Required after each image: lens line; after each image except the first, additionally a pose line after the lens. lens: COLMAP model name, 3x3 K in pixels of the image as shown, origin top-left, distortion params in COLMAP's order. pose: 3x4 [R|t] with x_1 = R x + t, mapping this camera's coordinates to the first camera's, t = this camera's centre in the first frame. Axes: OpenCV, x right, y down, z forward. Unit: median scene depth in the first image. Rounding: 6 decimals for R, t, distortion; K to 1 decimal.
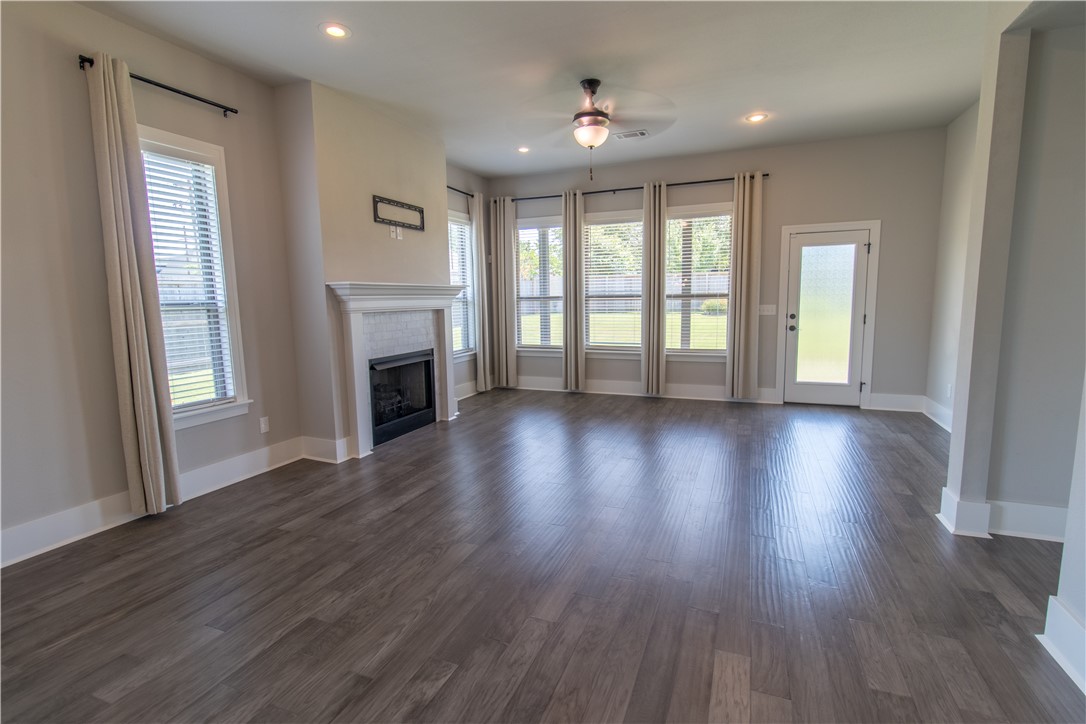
lens RADIAL K [[504.7, 0, 543.2], [0, 504.7, 360.7], [0, 0, 1]] dist [-0.001028, -0.000216]
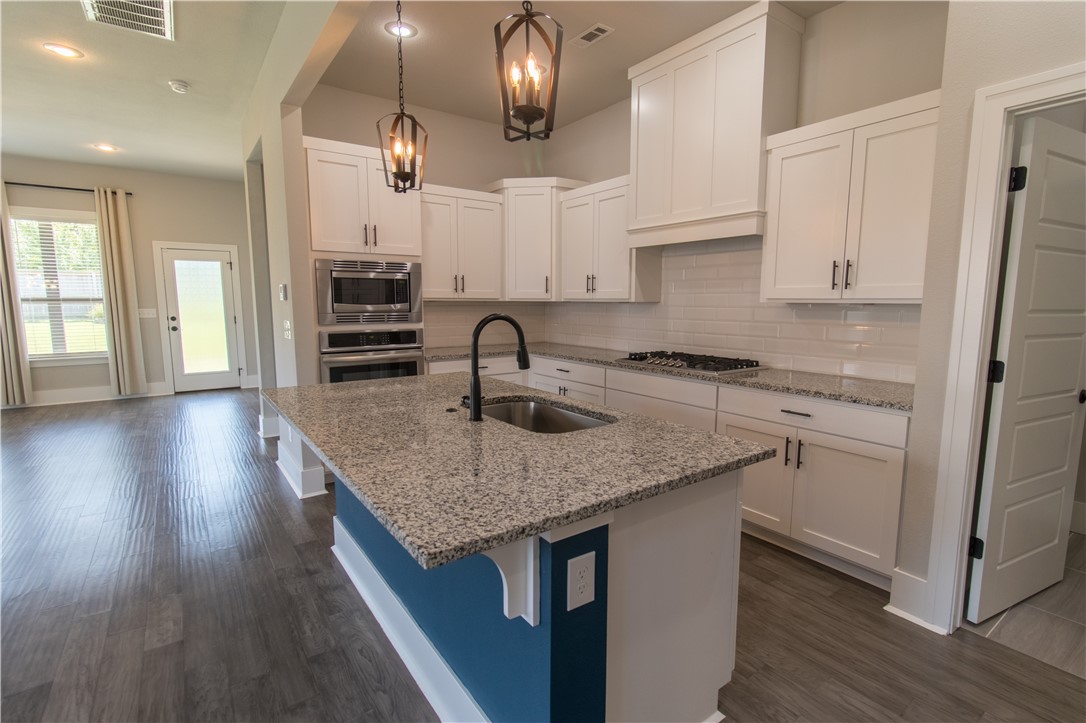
lens RADIAL K [[504.7, 0, 542.8], [0, 504.7, 361.4], [0, 0, 1]] dist [-0.001028, -0.000216]
pose [[0.519988, -0.086347, 0.849798, -0.065169], [0.095504, 0.994517, 0.042613, 0.043184], [-0.848818, 0.059001, 0.525383, -0.341439]]
